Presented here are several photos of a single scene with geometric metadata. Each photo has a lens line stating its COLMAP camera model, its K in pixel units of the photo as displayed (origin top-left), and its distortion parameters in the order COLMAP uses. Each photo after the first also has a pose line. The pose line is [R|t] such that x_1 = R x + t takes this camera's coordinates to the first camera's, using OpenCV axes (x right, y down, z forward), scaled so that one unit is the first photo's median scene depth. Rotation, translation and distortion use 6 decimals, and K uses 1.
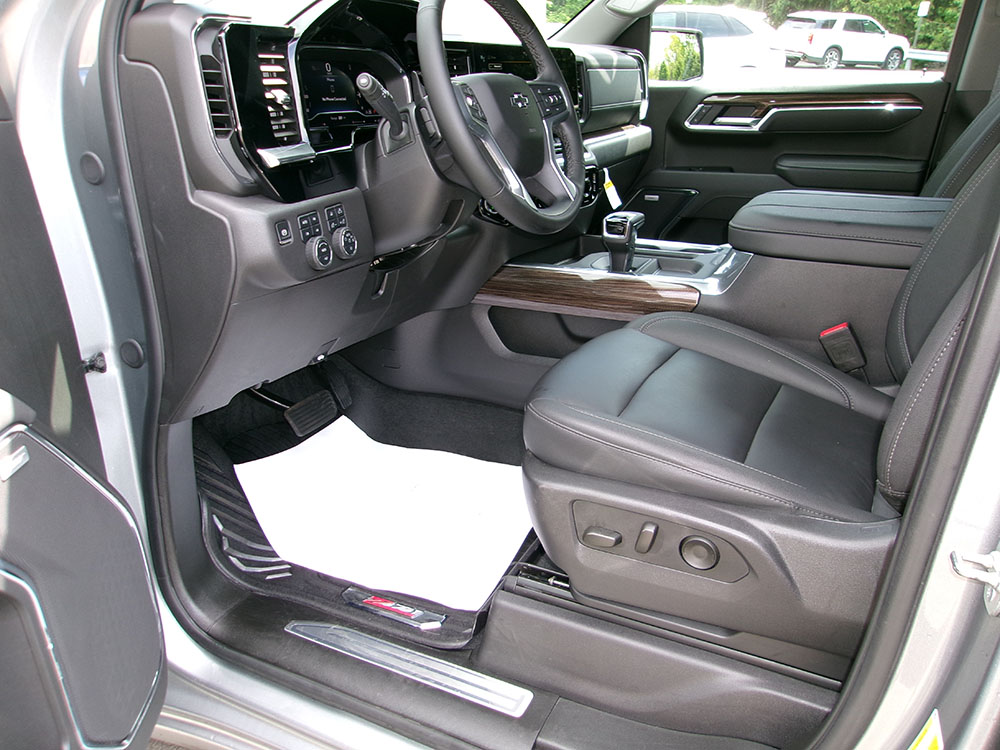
lens RADIAL K [[780.2, 0, 508.5], [0, 780.2, 374.9], [0, 0, 1]] dist [-0.042793, 0.082612]
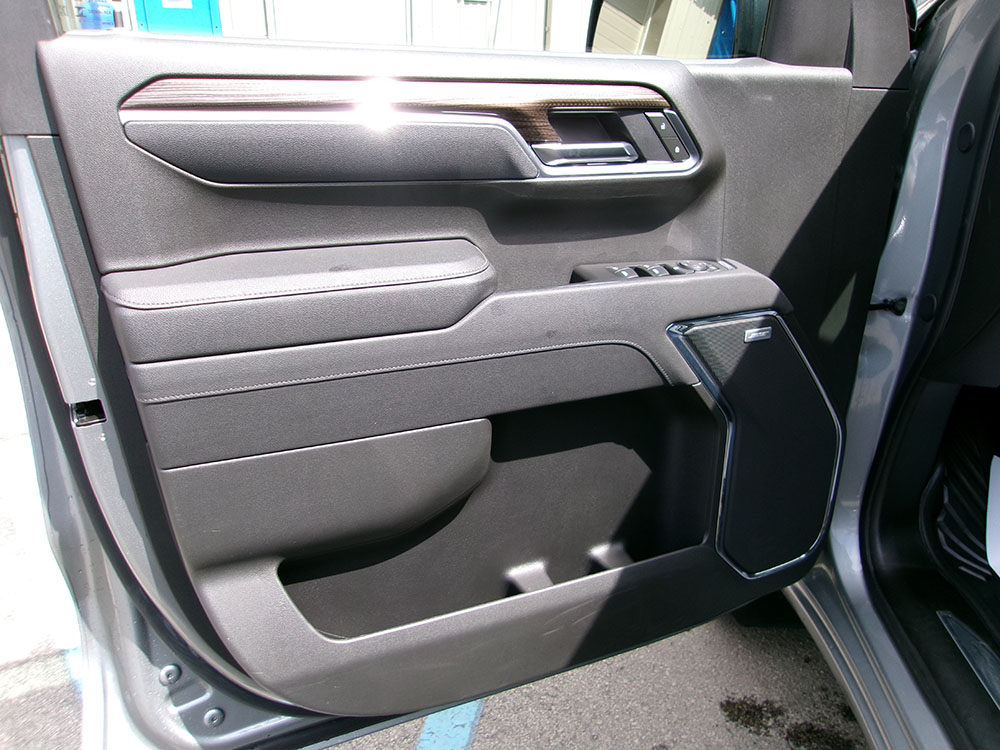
lens RADIAL K [[780.2, 0, 508.5], [0, 780.2, 374.9], [0, 0, 1]] dist [-0.042793, 0.082612]
pose [[0.381511, 0.377698, -0.843679, 0.257493], [-0.348045, 0.904238, 0.247424, -0.006517], [0.856338, 0.199243, 0.476432, -0.016809]]
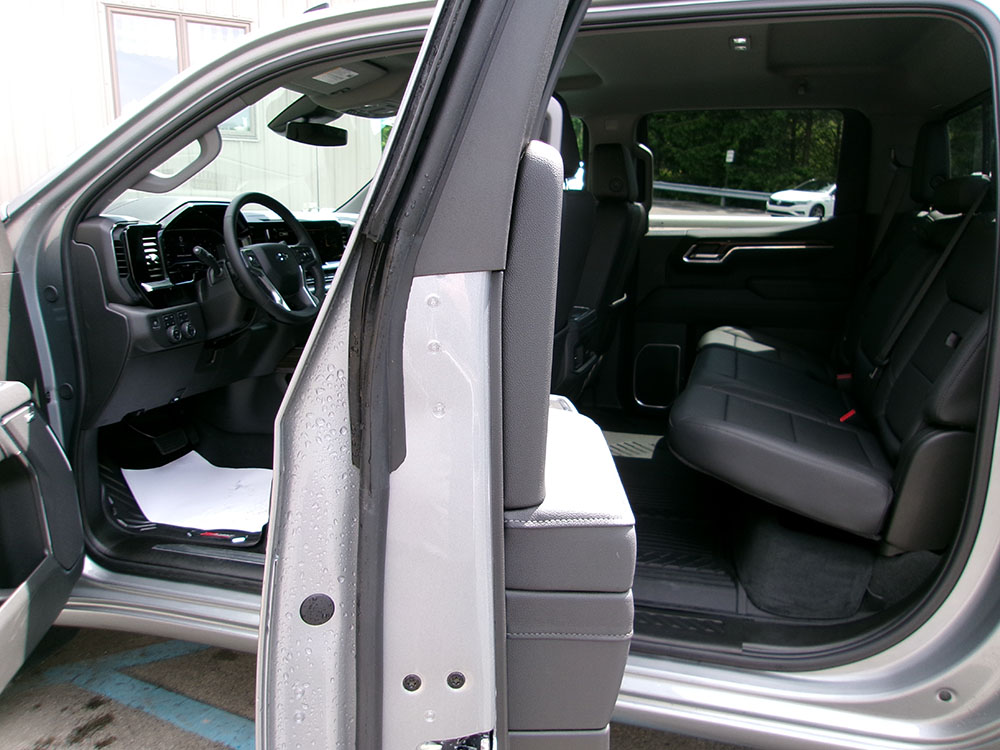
lens RADIAL K [[780.2, 0, 508.5], [0, 780.2, 374.9], [0, 0, 1]] dist [-0.042793, 0.082612]
pose [[0.987399, -0.034229, 0.154503, 0.273792], [0.057775, 0.986906, -0.150593, 0.277972], [-0.147326, 0.157621, 0.976448, -0.982578]]
